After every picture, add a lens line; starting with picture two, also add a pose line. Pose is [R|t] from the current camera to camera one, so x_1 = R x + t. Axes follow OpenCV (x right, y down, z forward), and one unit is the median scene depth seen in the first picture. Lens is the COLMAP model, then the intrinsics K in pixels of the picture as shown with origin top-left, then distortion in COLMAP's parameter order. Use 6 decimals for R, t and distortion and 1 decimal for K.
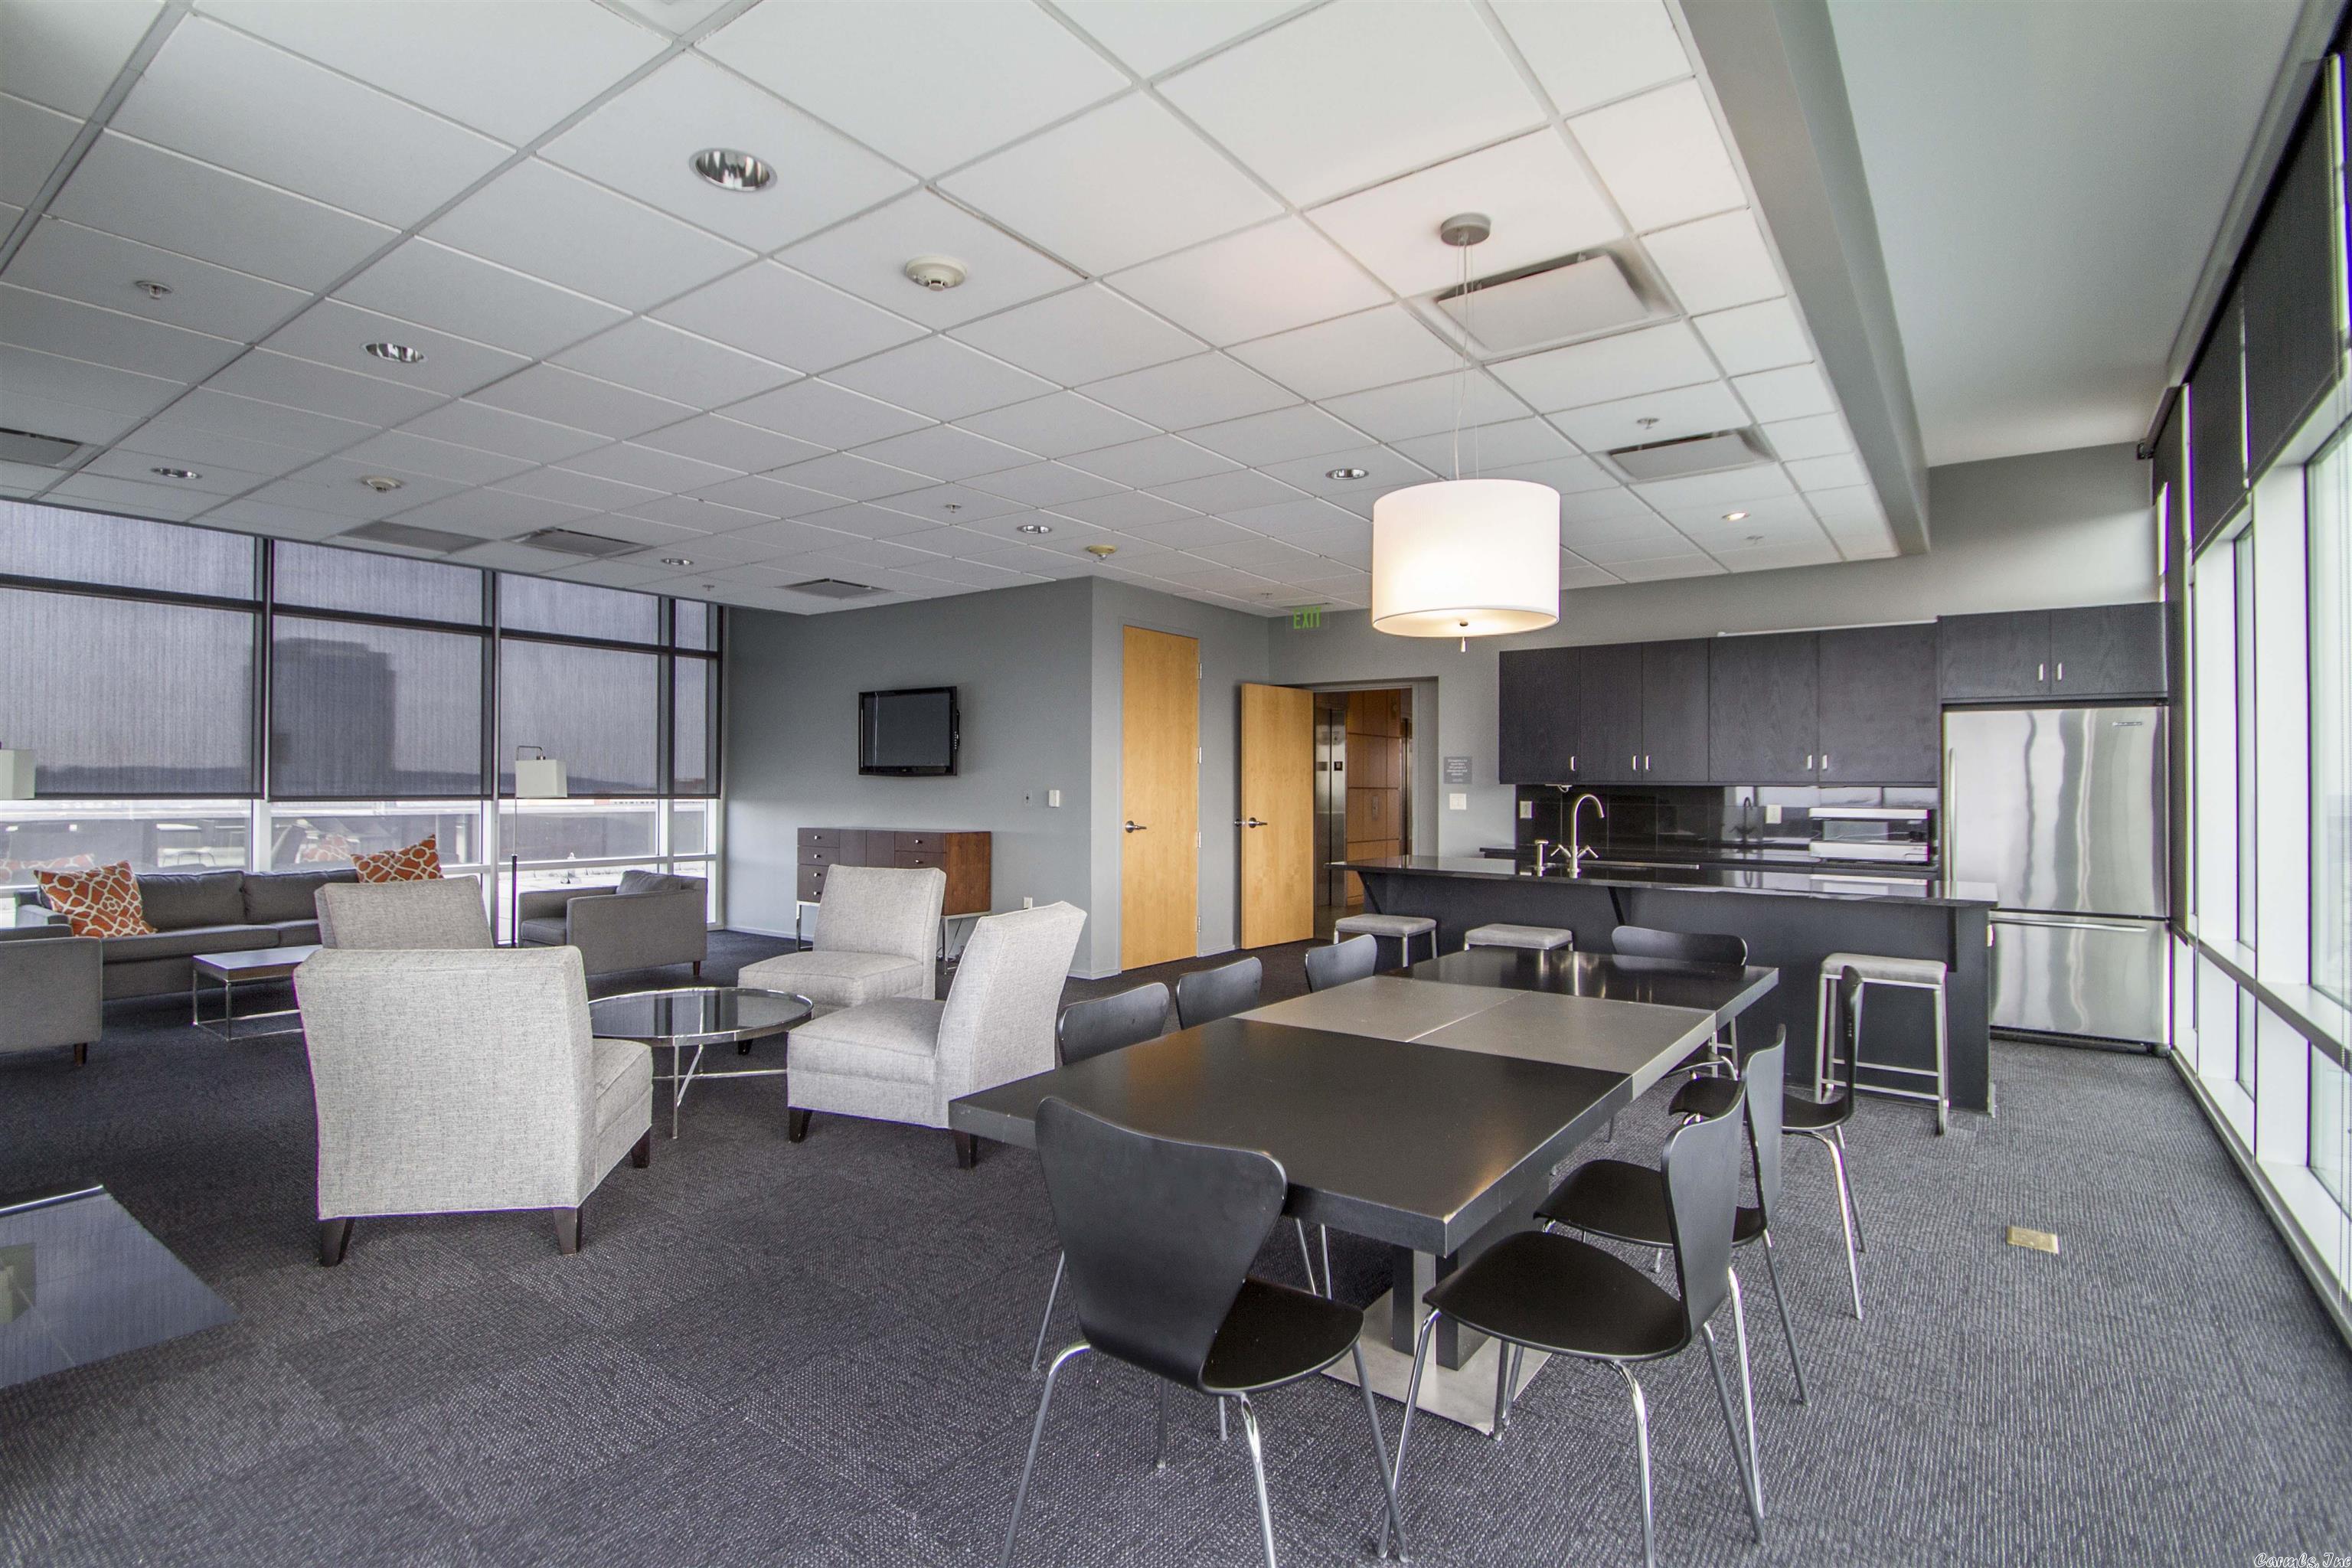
lens RADIAL K [[1128.5, 0, 1166.1], [0, 1128.5, 776.9], [0, 0, 1]] dist [-0.000027, -0.000018]
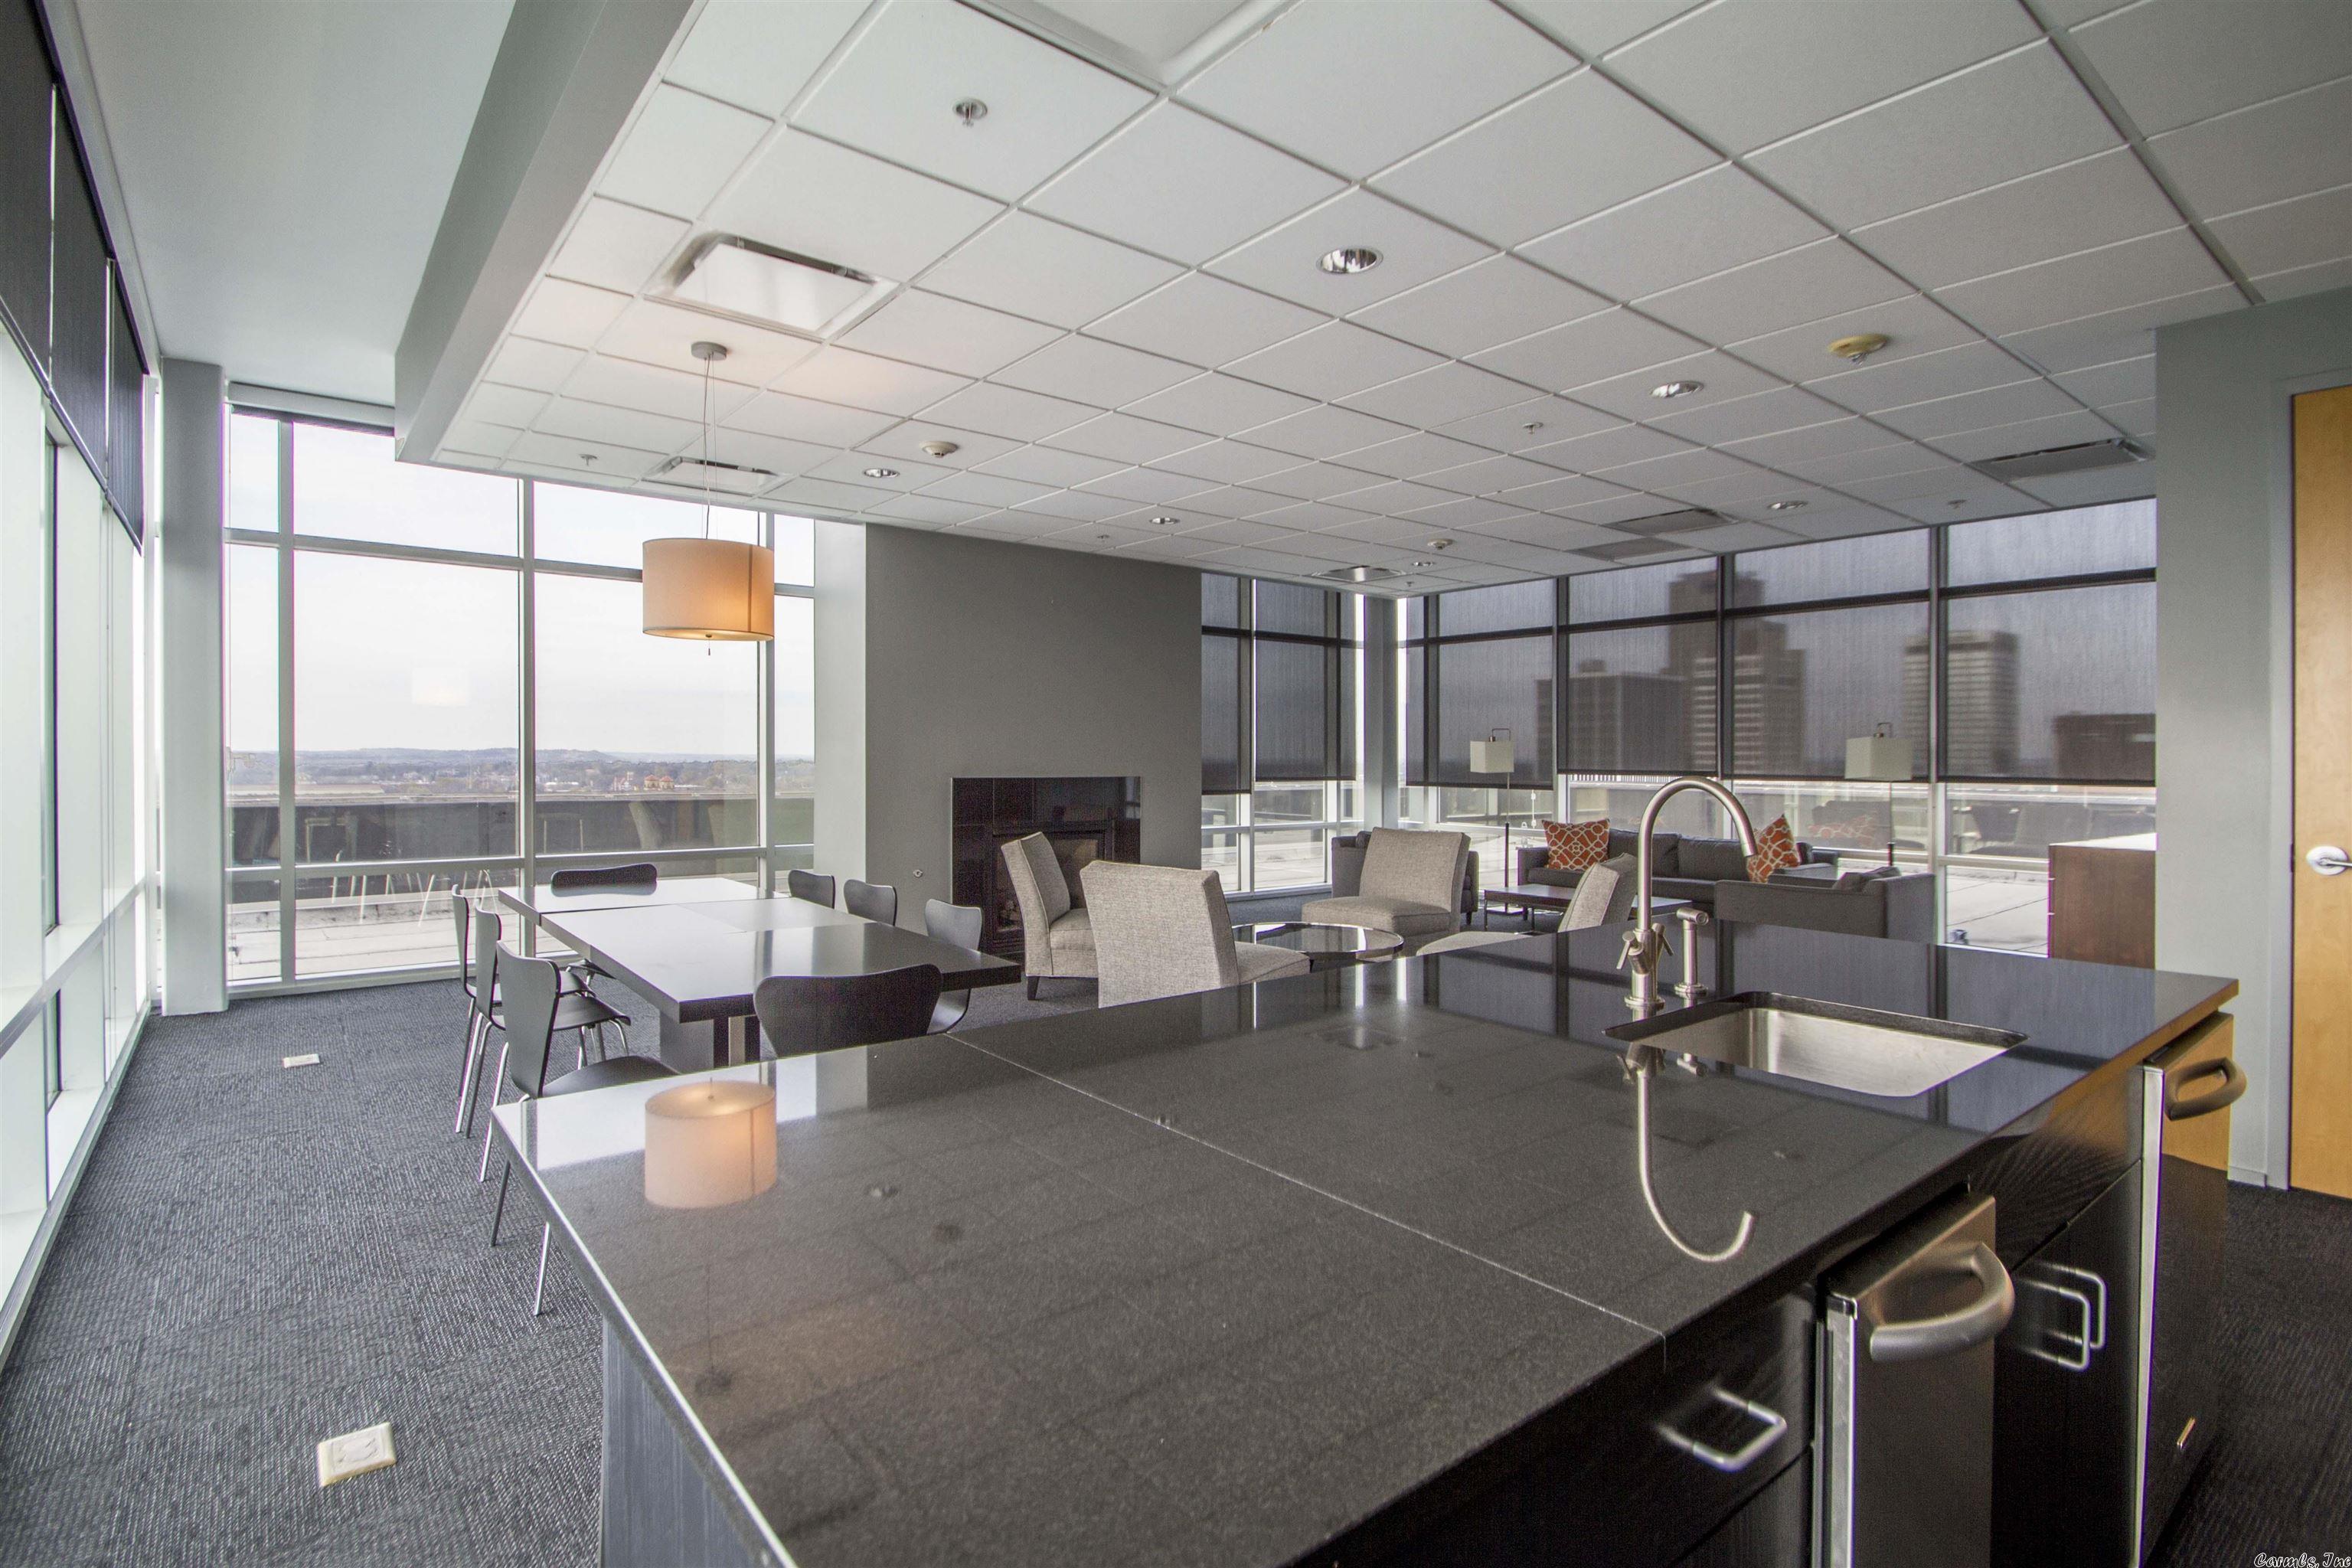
lens RADIAL K [[1128.5, 0, 1166.1], [0, 1128.5, 776.9], [0, 0, 1]] dist [-0.000027, -0.000018]
pose [[-0.258299, 0.010936, -0.966003, 0.582096], [0.007736, 0.999927, 0.009252, 0.005612], [0.966034, -0.005083, -0.258365, 0.868437]]
